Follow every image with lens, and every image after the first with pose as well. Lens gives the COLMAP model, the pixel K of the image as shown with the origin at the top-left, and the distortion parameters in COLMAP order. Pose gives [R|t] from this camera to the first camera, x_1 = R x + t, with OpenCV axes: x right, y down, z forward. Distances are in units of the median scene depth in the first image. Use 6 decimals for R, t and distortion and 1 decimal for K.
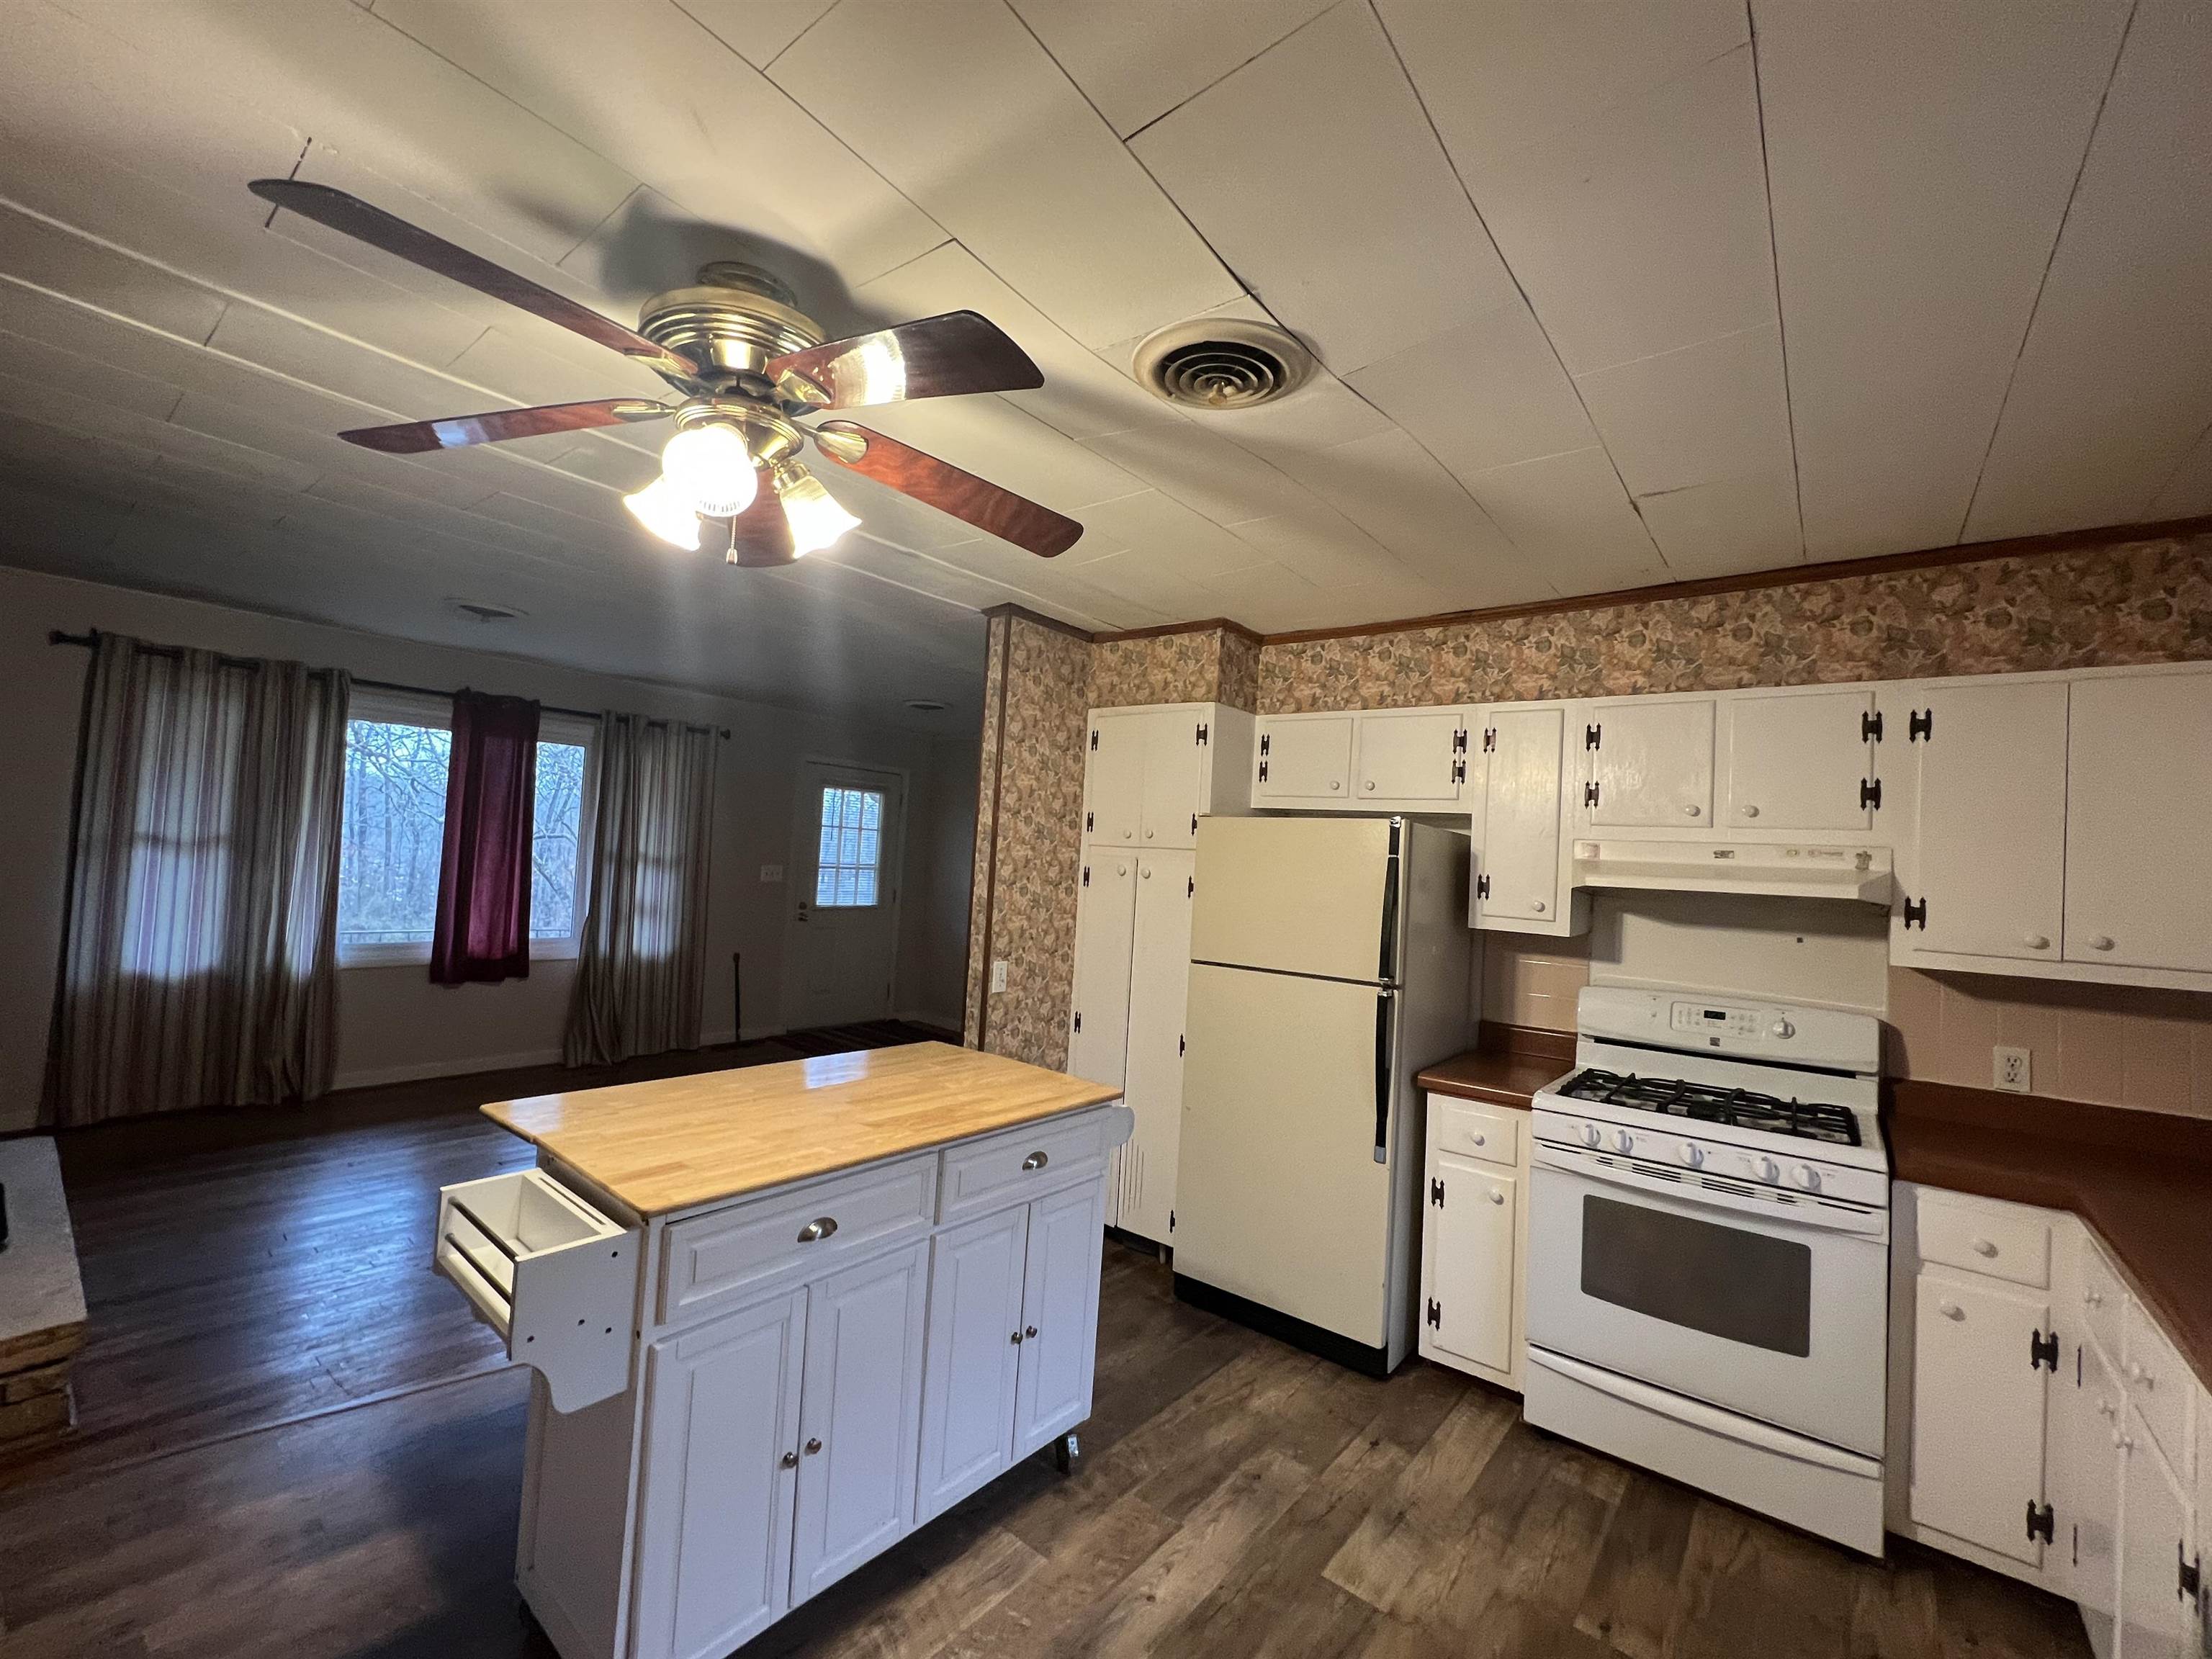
lens RADIAL K [[908.8, 0, 1110.1], [0, 908.8, 830.1], [0, 0, 1]] dist [-0.003716, 0.001876]
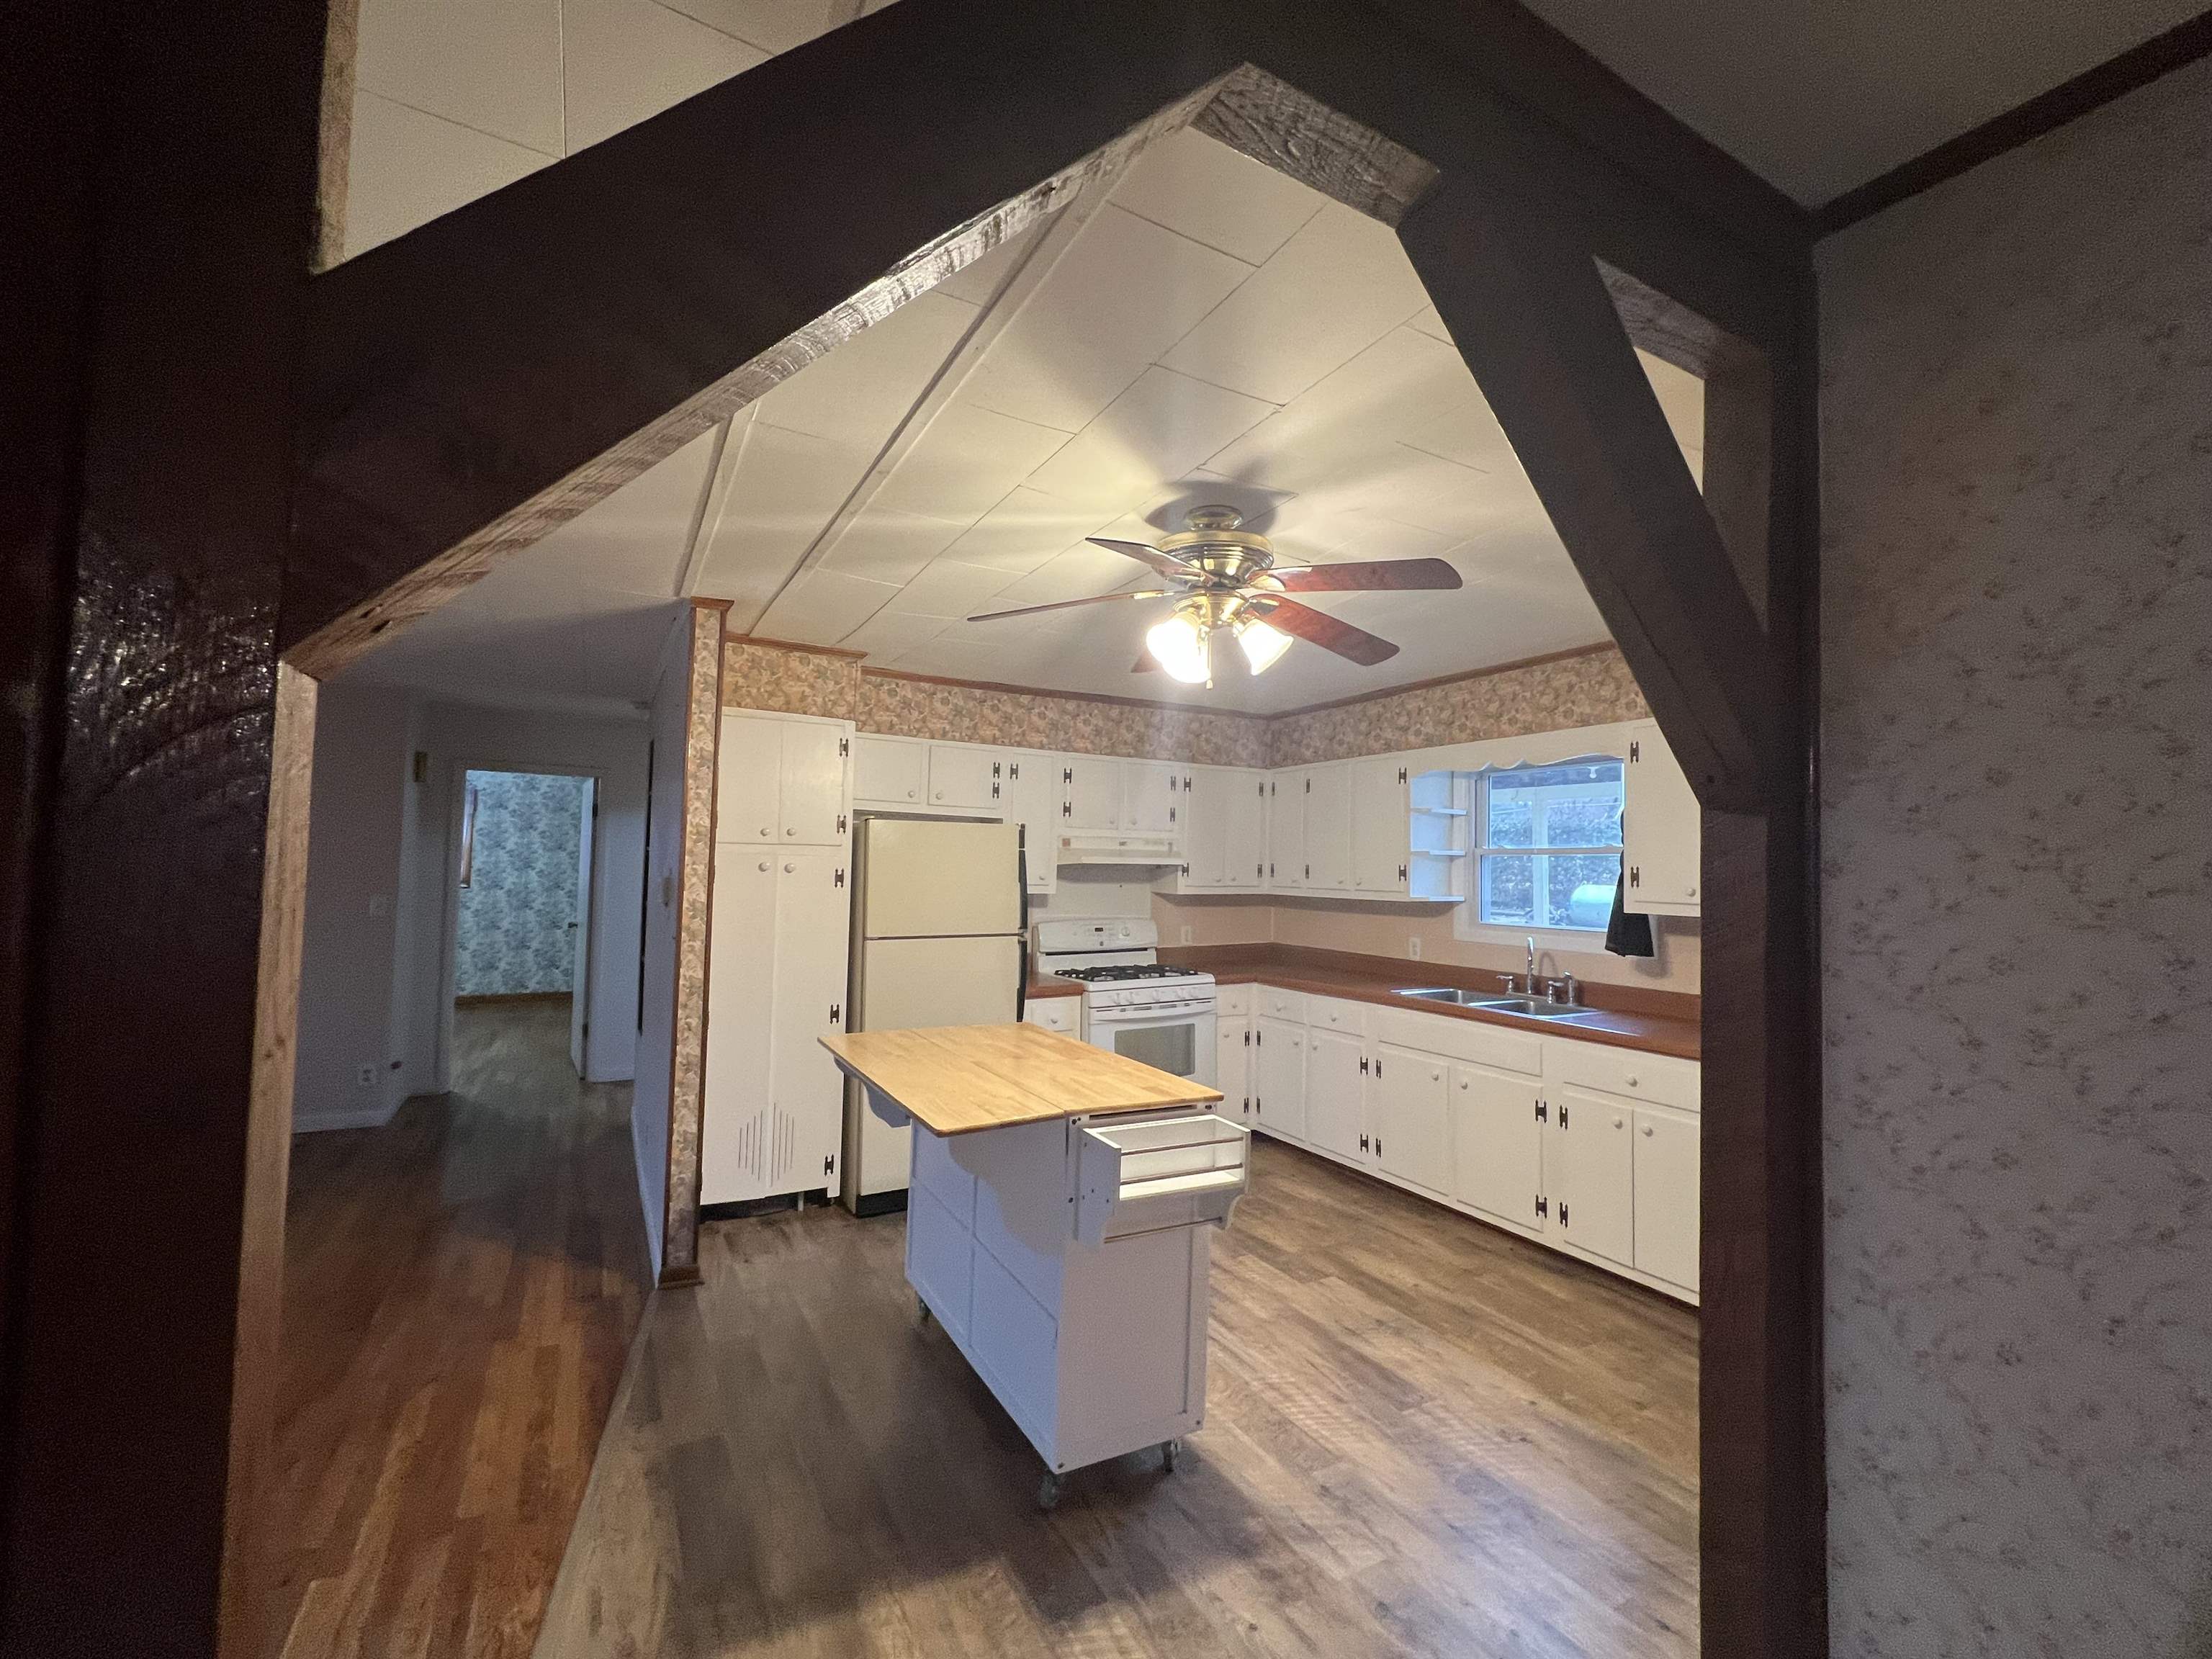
lens RADIAL K [[908.8, 0, 1086.8], [0, 908.8, 827.5], [0, 0, 1]] dist [-0.003716, 0.001876]
pose [[0.391622, -0.008335, 0.920089, -1.056276], [-0.027373, 0.999411, 0.020704, -0.042562], [-0.919719, -0.033294, 0.391163, 0.307160]]
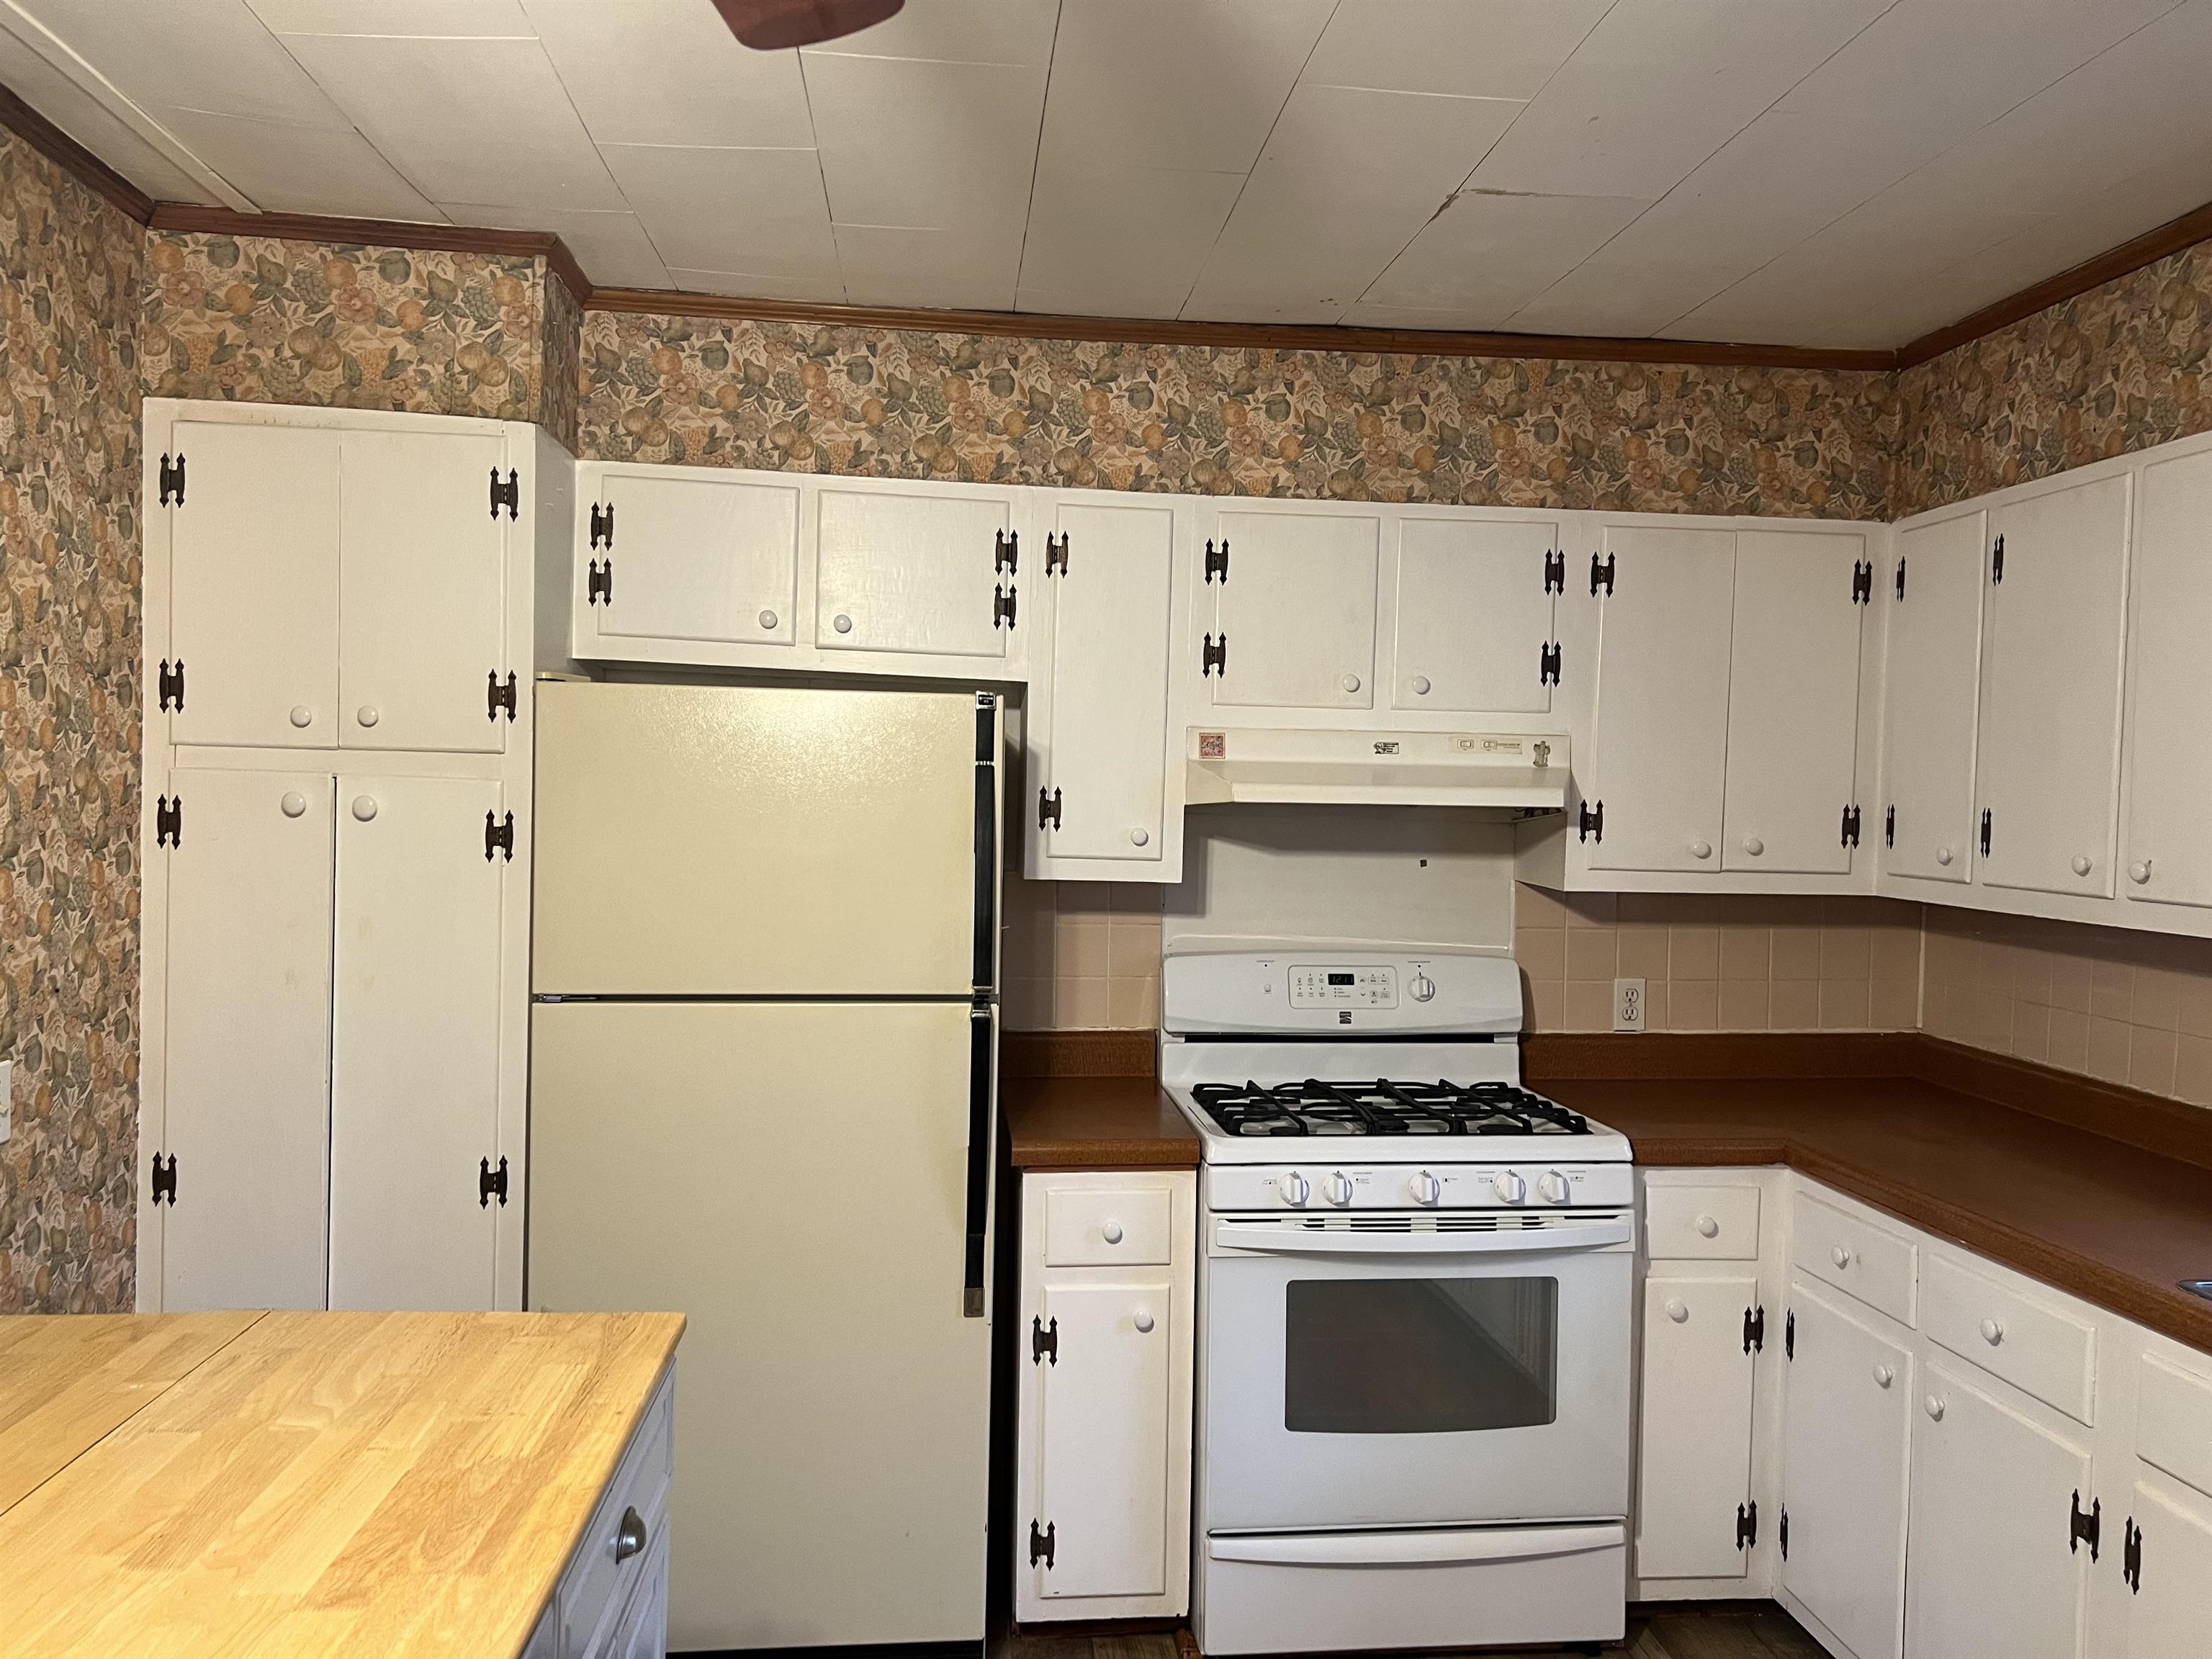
lens RADIAL K [[1651.0, 0, 1097.9], [0, 1651.0, 838.6], [0, 0, 1]] dist [0.059296, -0.058430]
pose [[0.716630, -0.061787, 0.694712, -0.332733], [-0.008691, 0.995200, 0.097478, -0.023432], [-0.697400, -0.075894, 0.712653, 0.245628]]
